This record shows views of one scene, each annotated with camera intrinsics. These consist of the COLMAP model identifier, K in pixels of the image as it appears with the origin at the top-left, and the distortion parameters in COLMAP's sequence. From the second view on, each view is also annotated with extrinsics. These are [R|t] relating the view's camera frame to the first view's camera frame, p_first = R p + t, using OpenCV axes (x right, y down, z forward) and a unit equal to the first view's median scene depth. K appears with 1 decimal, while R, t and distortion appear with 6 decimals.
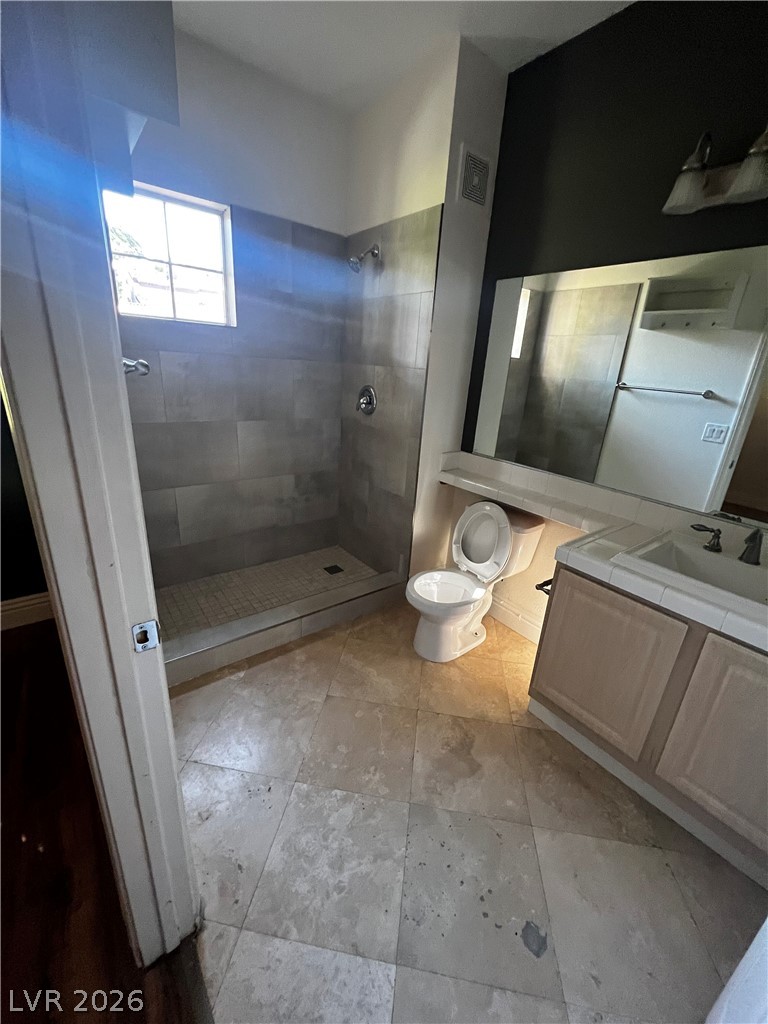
lens RADIAL K [[410.4, 0, 388.0], [0, 410.4, 509.8], [0, 0, 1]] dist [-0.000948, 0.001253]
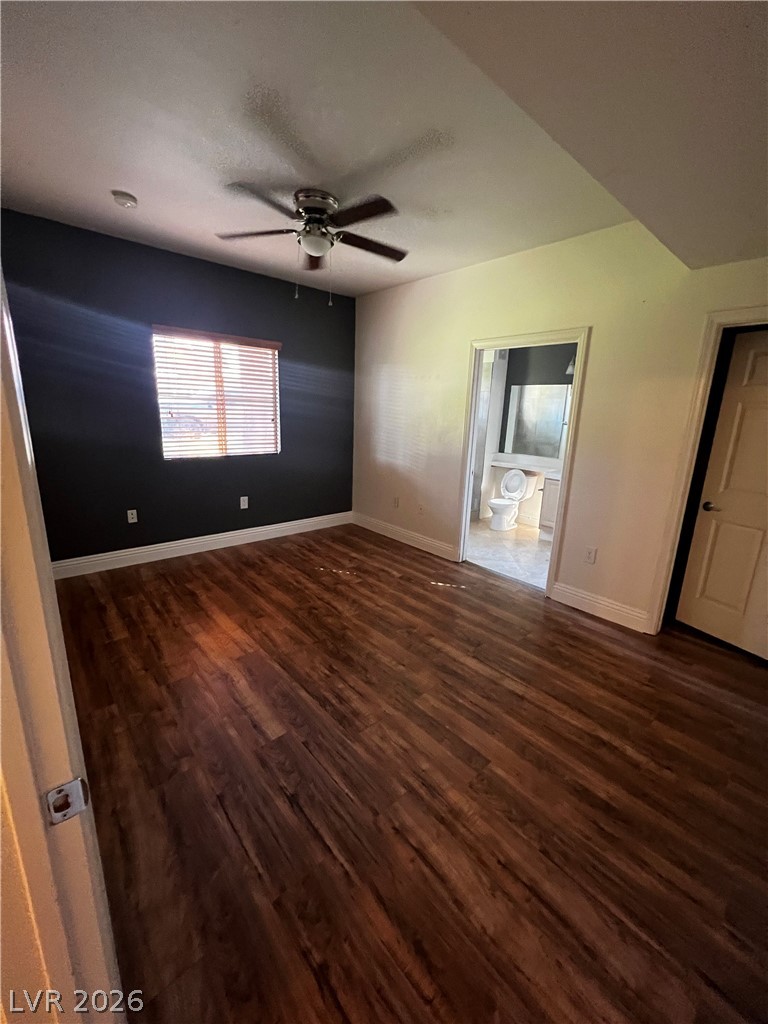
lens RADIAL K [[410.4, 0, 384.5], [0, 410.4, 510.1], [0, 0, 1]] dist [-0.000948, 0.001253]
pose [[0.997337, -0.046484, 0.056193, -0.708550], [0.051741, 0.994032, -0.096036, 0.429681], [-0.051394, 0.098688, 0.993790, -1.443729]]
